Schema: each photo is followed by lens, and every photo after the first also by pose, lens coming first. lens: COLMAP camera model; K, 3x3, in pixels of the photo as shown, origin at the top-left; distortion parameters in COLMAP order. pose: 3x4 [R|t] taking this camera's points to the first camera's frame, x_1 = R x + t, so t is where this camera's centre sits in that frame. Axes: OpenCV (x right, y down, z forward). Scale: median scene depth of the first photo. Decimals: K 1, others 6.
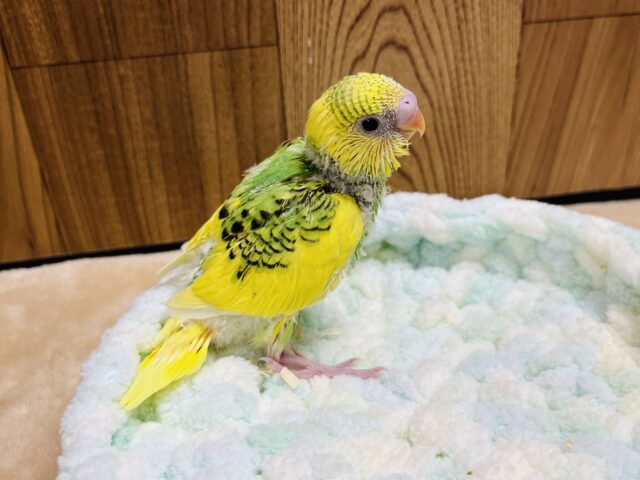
lens RADIAL K [[627.3, 0, 319.0], [0, 627.3, 228.1], [0, 0, 1]] dist [-0.012109, 0.000000]
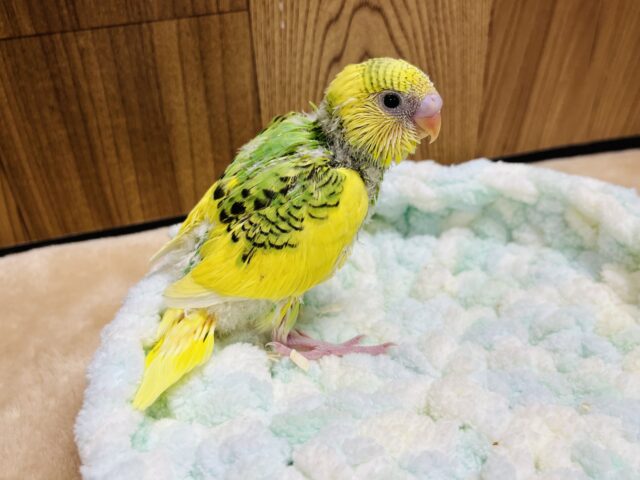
lens RADIAL K [[627.3, 0, 307.9], [0, 627.3, 233.4], [0, 0, 1]] dist [-0.012109, 0.000000]
pose [[0.994251, -0.059049, 0.089316, -0.080351], [0.052213, 0.995661, 0.077028, -0.024434], [-0.093477, -0.071922, 0.993020, 0.030251]]
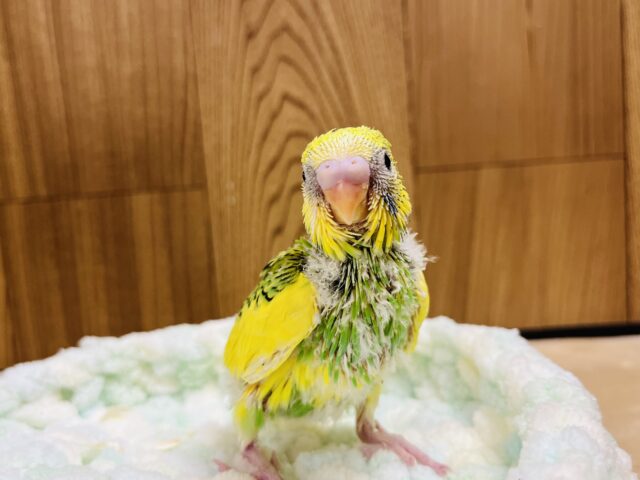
lens RADIAL K [[627.3, 0, 318.7], [0, 627.3, 240.4], [0, 0, 1]] dist [-0.012109, 0.000000]
pose [[0.990907, -0.006930, -0.134367, 0.317668], [-0.044365, 0.925988, -0.374937, 0.252300], [0.127021, 0.377489, 0.917261, -0.056888]]
